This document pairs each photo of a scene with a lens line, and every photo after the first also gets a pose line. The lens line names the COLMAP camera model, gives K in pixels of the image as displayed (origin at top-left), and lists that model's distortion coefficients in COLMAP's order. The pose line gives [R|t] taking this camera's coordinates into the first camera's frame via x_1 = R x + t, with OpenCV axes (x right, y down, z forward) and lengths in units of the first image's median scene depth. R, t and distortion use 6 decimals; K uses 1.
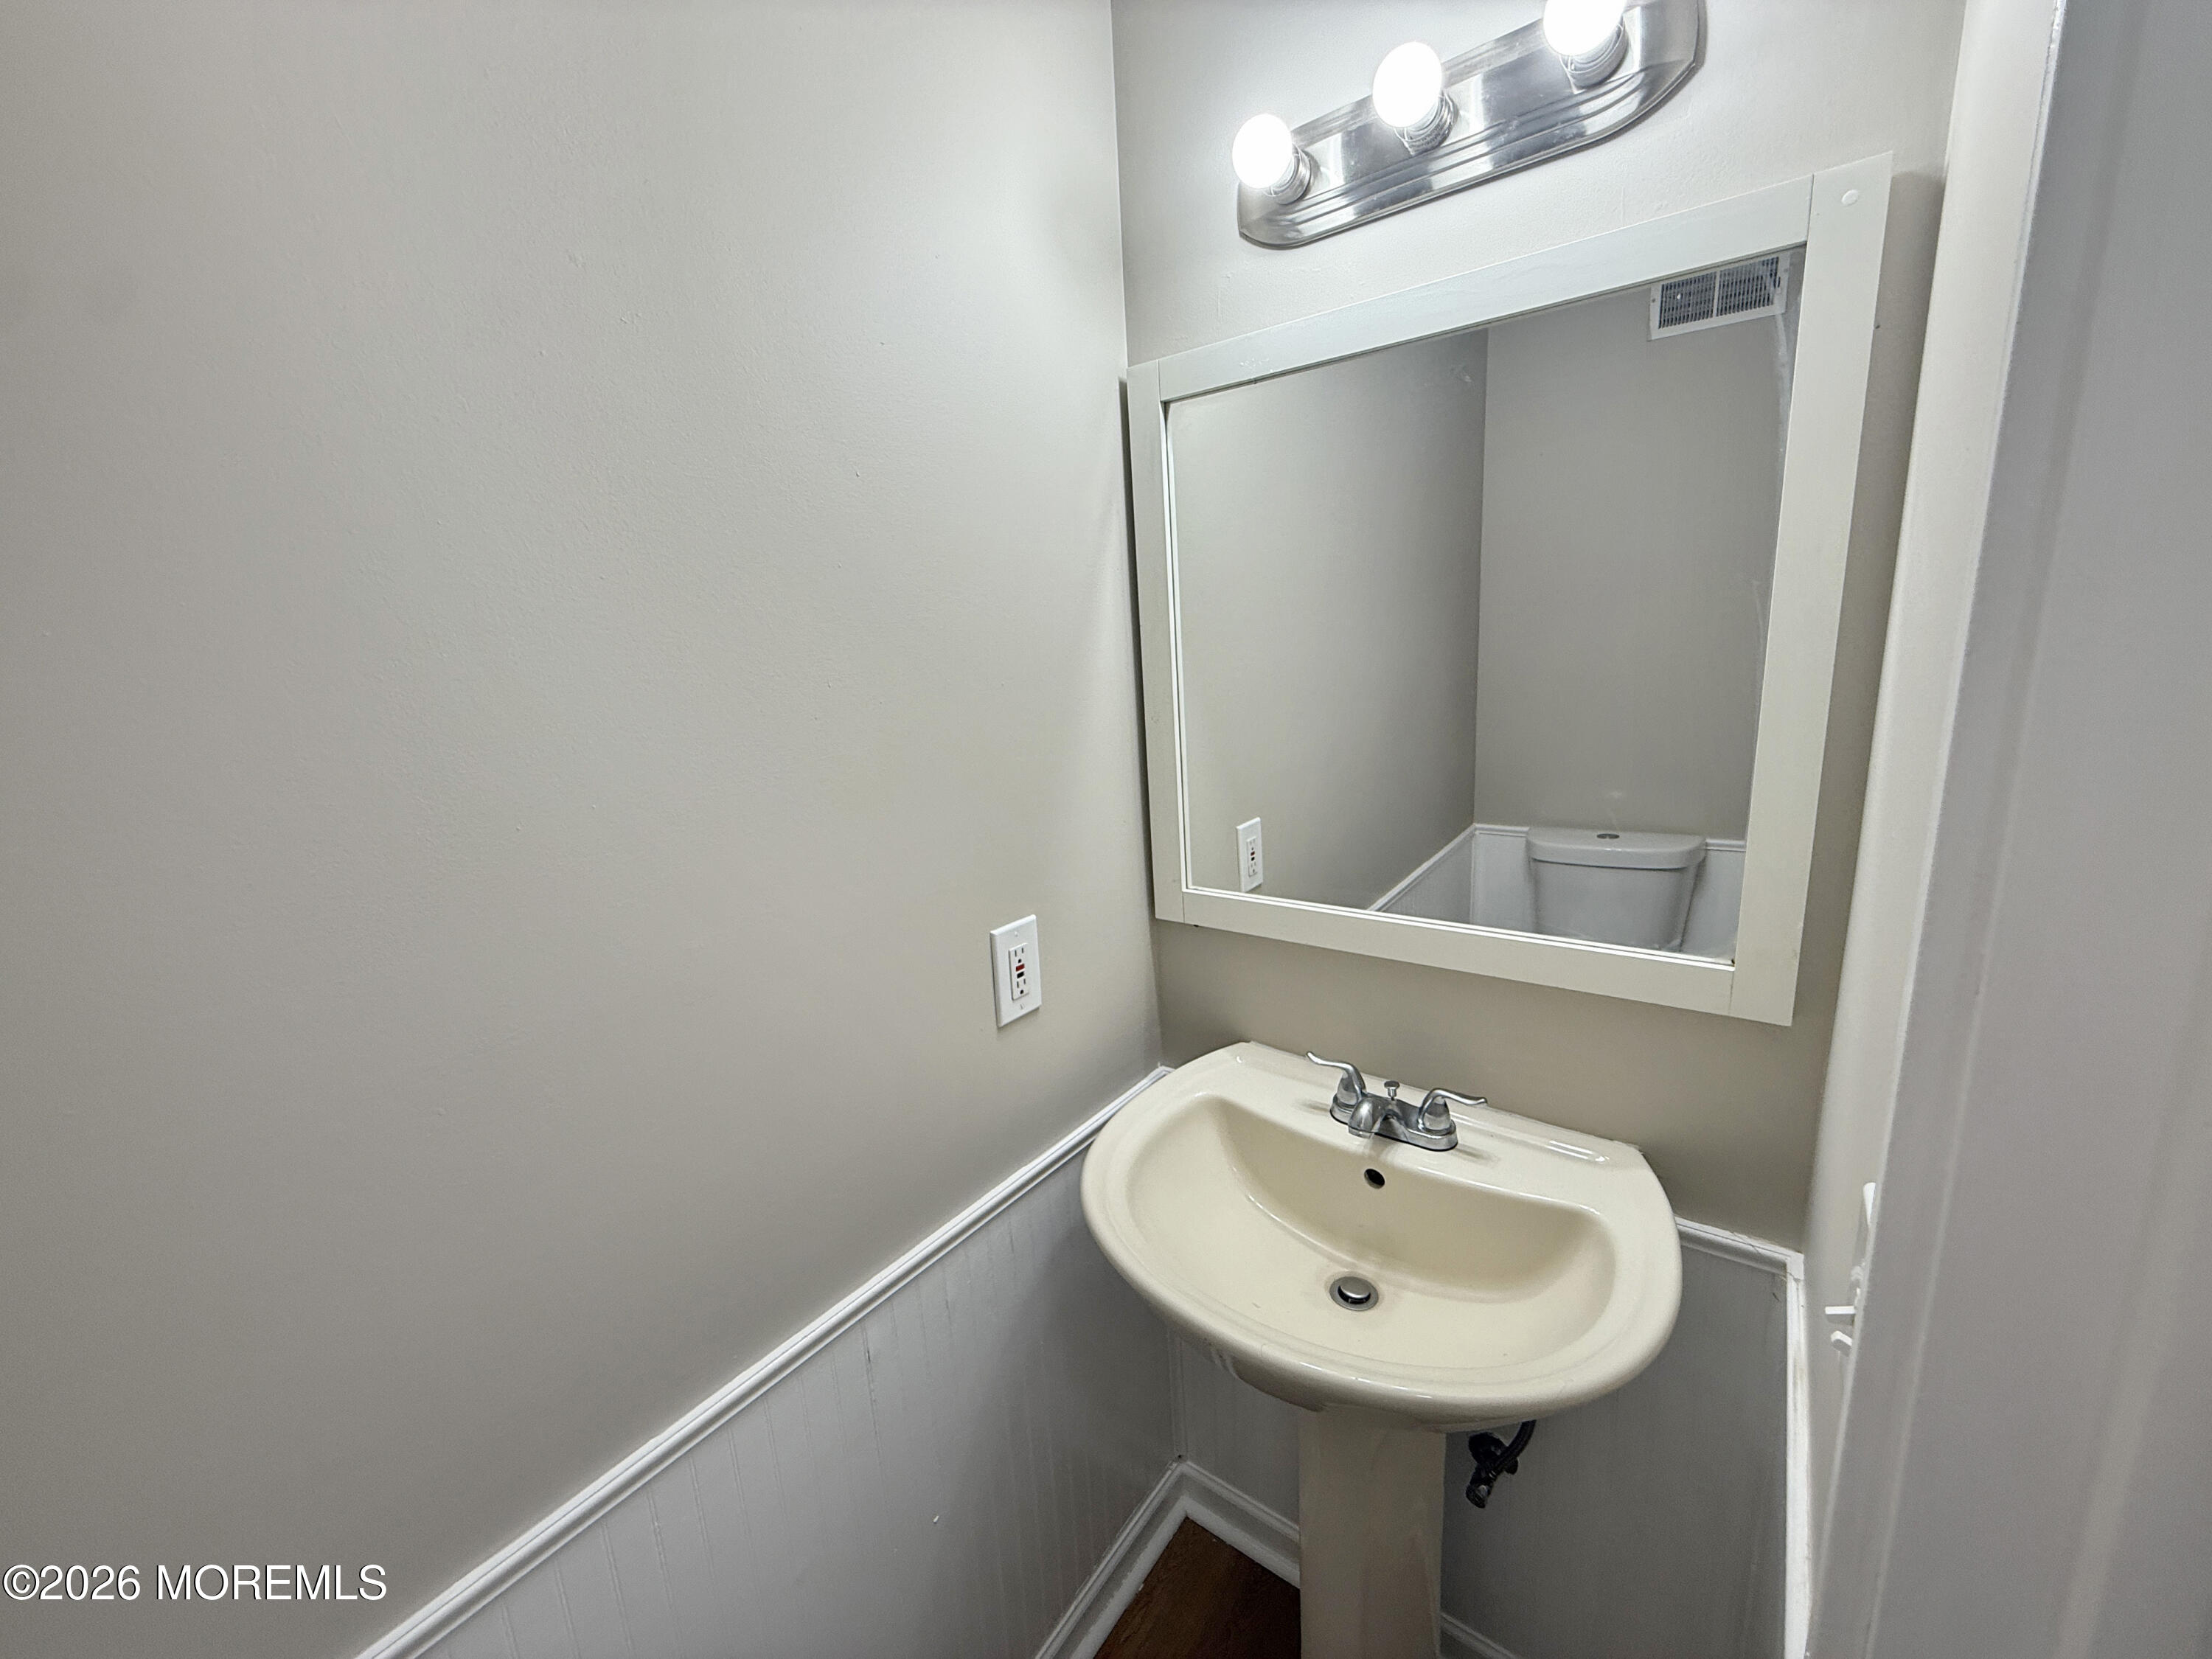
lens RADIAL K [[910.0, 0, 1095.3], [0, 910.0, 833.2], [0, 0, 1]] dist [-0.000758, -0.000336]
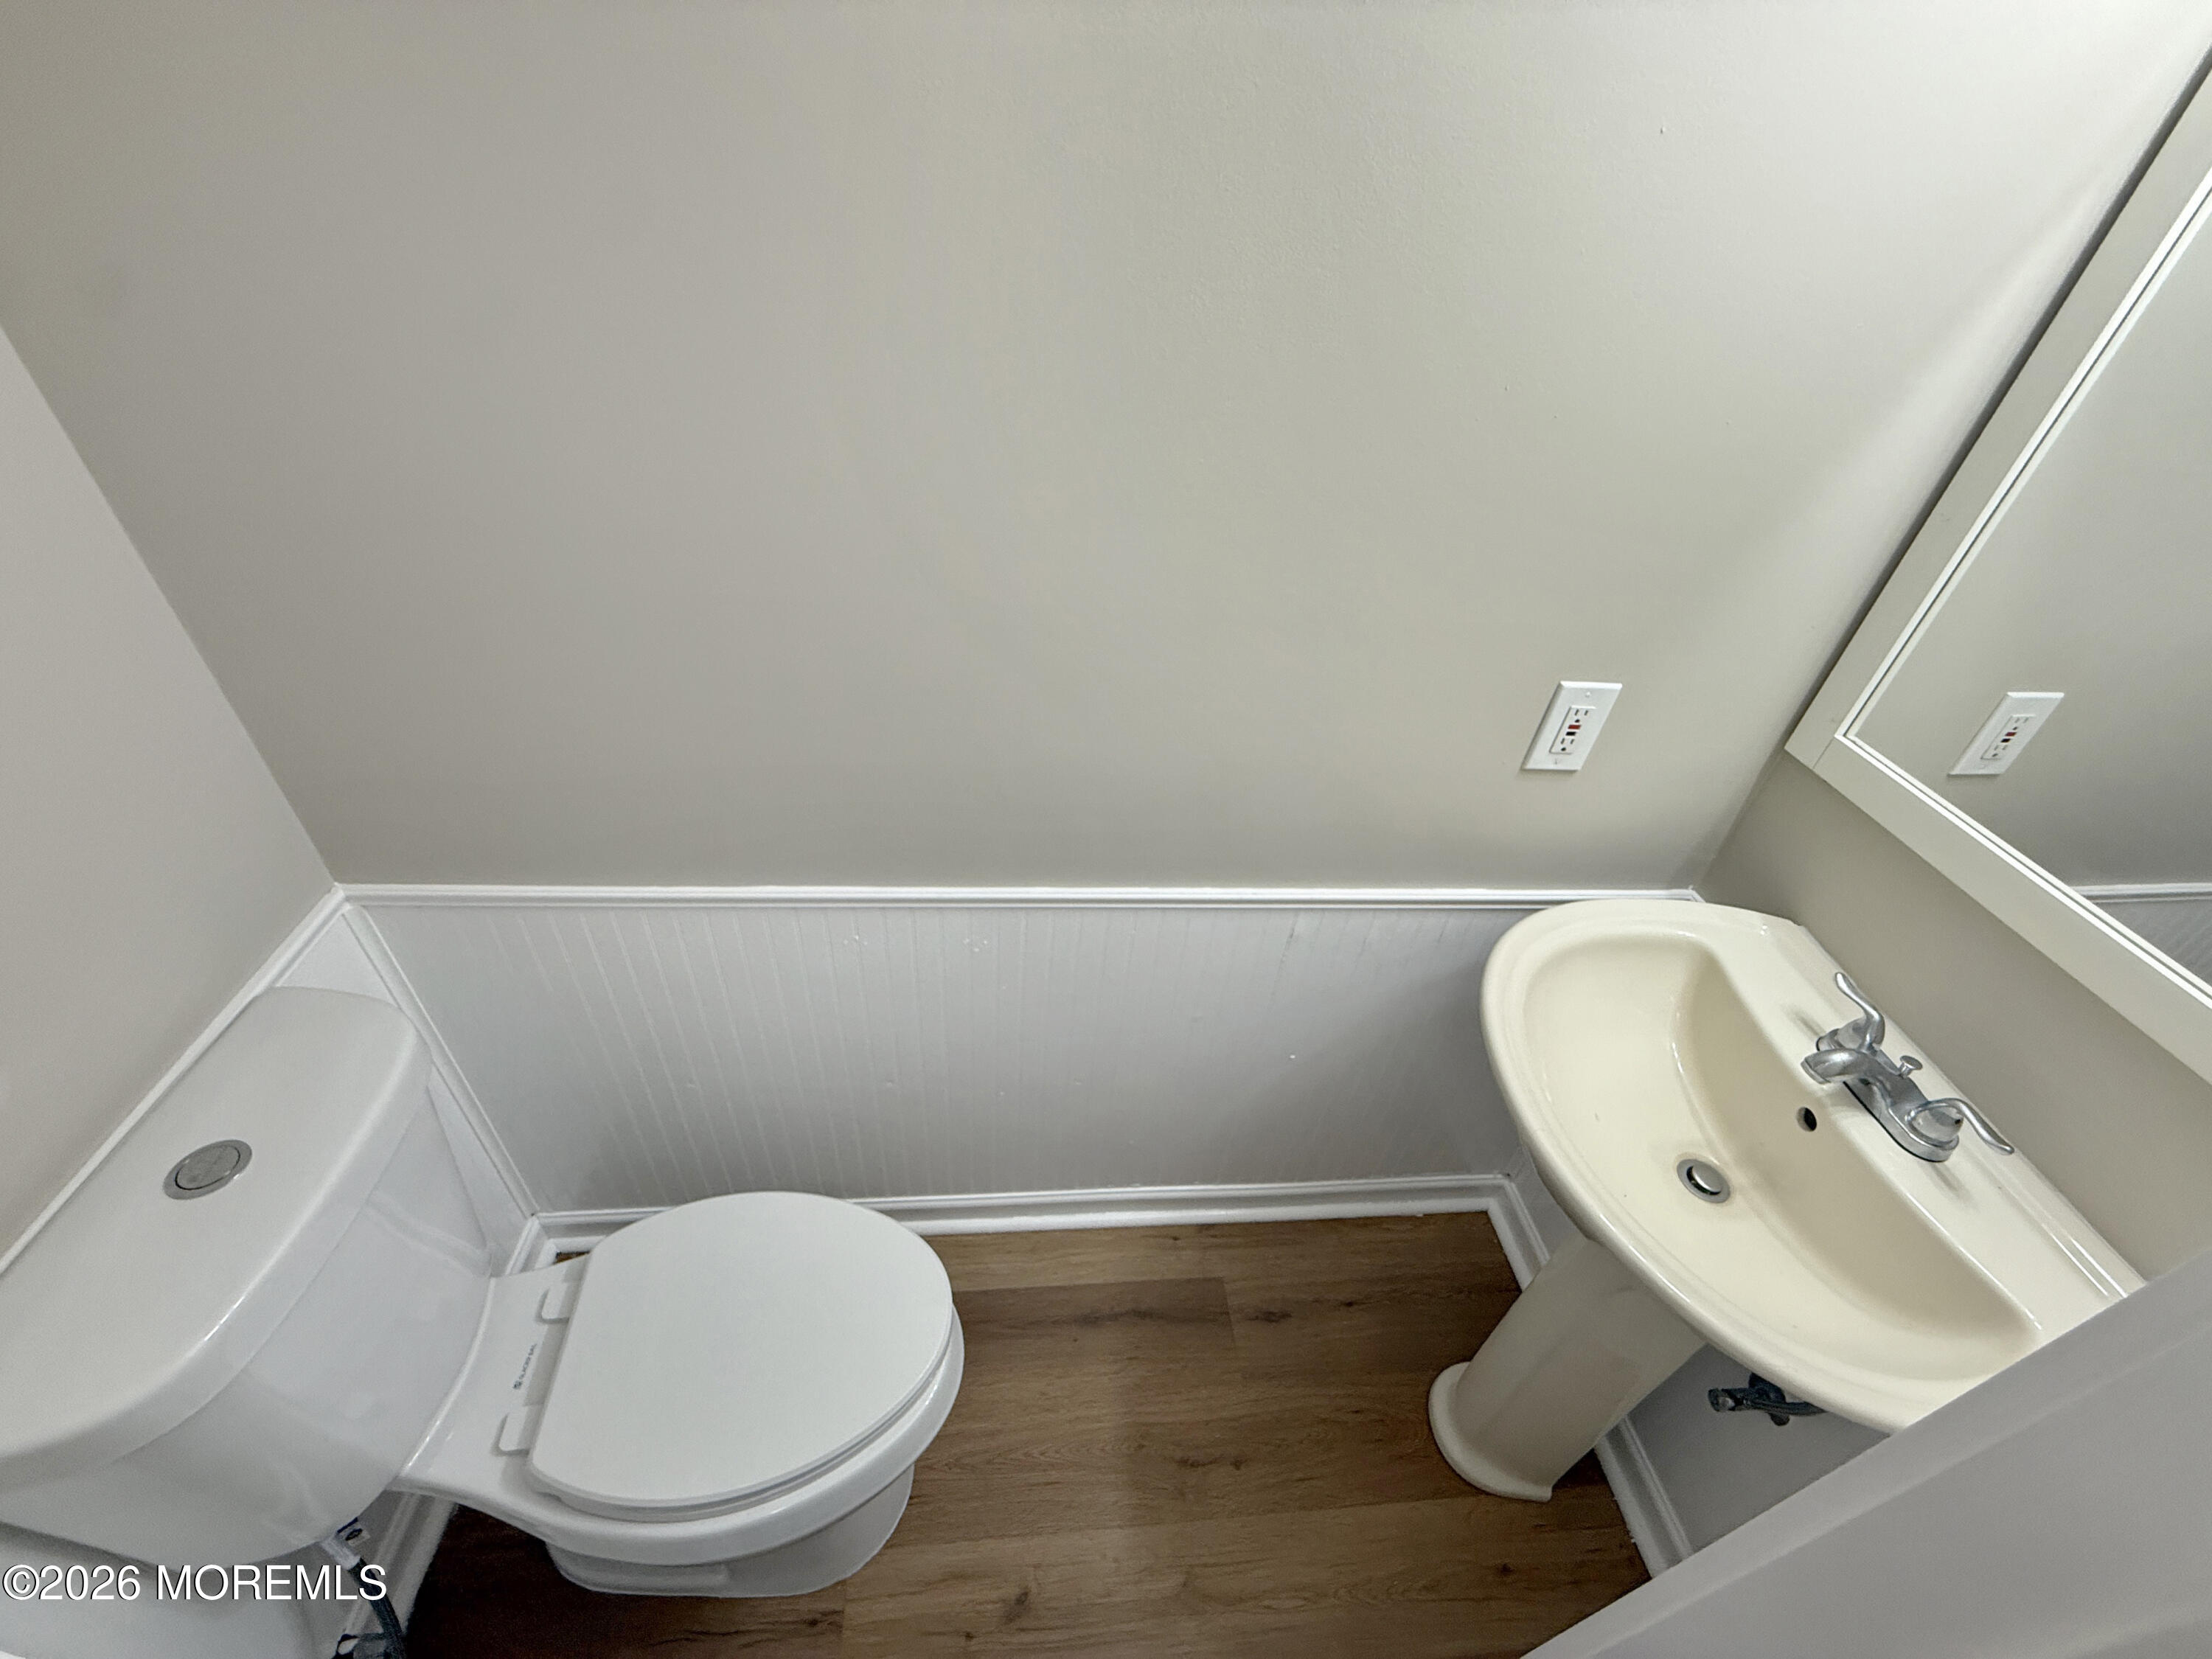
lens RADIAL K [[910.0, 0, 1095.3], [0, 910.0, 833.2], [0, 0, 1]] dist [-0.000758, -0.000336]
pose [[0.663699, 0.540625, -0.516941, 0.141492], [-0.272834, 0.818455, 0.505661, -0.112484], [0.696466, -0.194568, 0.690709, -0.061791]]
